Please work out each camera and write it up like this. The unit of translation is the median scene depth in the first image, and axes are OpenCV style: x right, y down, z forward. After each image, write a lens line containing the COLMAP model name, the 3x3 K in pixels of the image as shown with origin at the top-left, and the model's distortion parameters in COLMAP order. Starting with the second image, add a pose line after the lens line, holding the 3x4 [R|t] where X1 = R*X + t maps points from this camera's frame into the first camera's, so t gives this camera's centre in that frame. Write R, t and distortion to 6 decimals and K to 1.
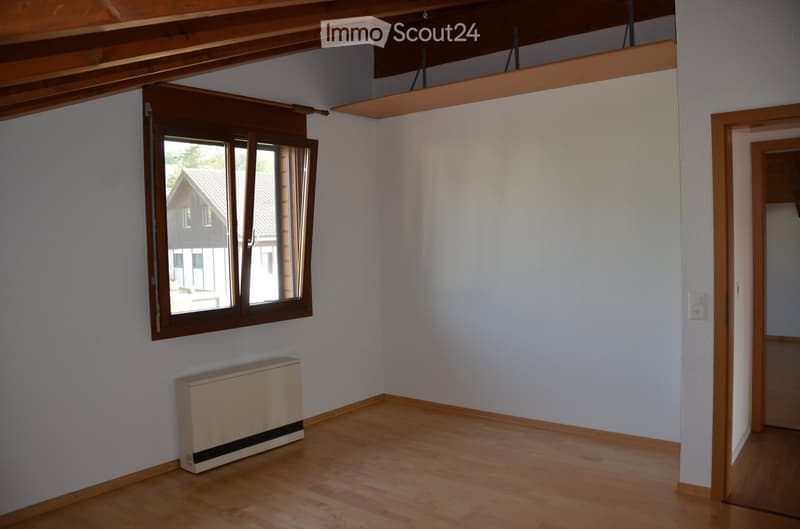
lens RADIAL K [[668.8, 0, 394.6], [0, 668.8, 263.9], [0, 0, 1]] dist [-0.003536, -0.002810]
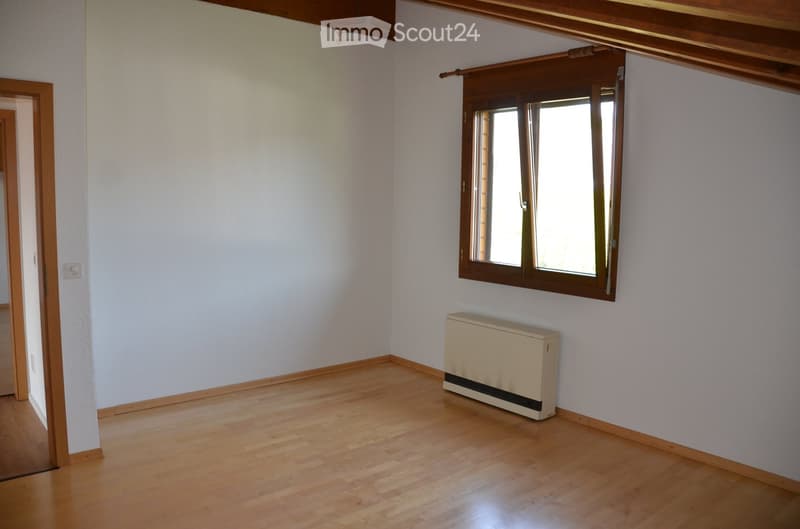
lens RADIAL K [[668.8, 0, 394.6], [0, 668.8, 263.9], [0, 0, 1]] dist [-0.003536, -0.002810]
pose [[-0.171716, 0.123130, -0.977421, 0.804653], [-0.072489, 0.987890, 0.137184, -0.067216], [0.982476, 0.094409, -0.160711, 0.980841]]
